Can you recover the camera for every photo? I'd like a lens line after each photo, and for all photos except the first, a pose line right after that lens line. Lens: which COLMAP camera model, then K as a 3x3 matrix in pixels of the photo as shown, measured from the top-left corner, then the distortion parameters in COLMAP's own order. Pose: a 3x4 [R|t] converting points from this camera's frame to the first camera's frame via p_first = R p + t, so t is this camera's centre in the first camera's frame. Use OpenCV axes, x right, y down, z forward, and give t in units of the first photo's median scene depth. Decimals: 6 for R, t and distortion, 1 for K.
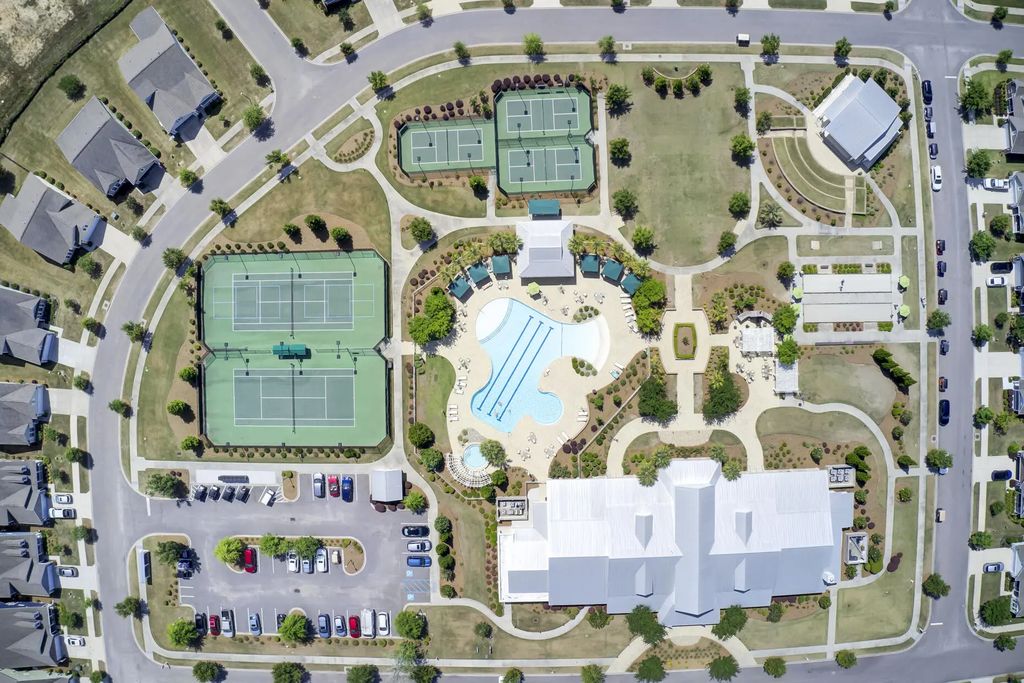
lens RADIAL K [[828.8, 0, 512.0], [0, 828.8, 341.5], [0, 0, 1]] dist [0.000739, -0.000058]
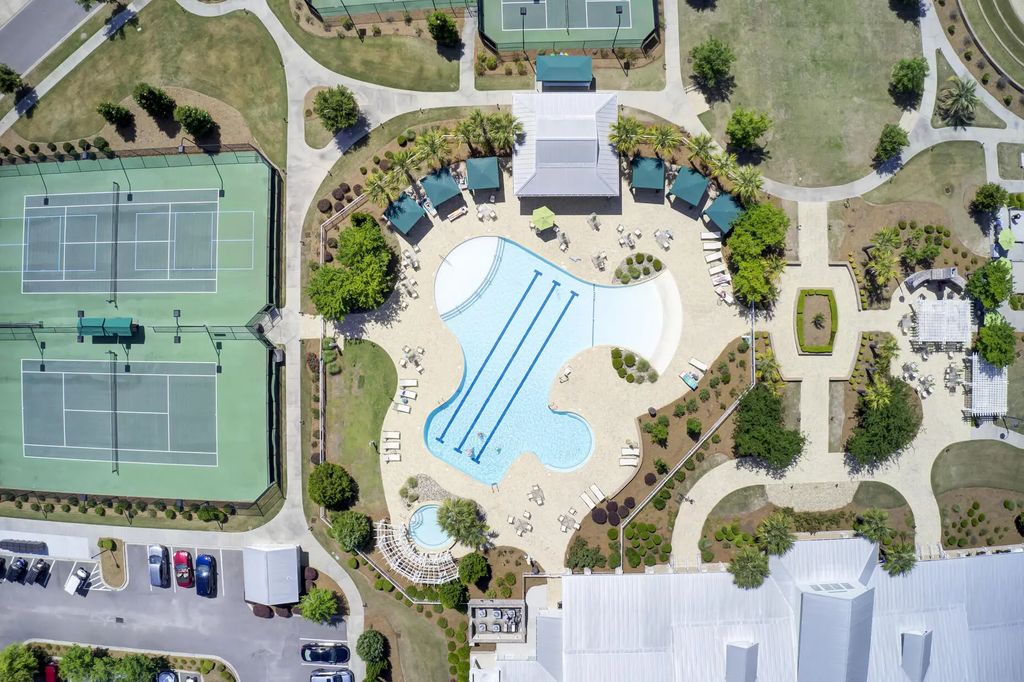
lens RADIAL K [[828.8, 0, 512.0], [0, 828.8, 341.0], [0, 0, 1]] dist [0.000739, -0.000058]
pose [[0.999881, 0.014800, 0.004366, 0.004511], [-0.014863, 0.999782, 0.014671, 0.007412], [-0.004148, -0.014735, 0.999883, 0.445435]]
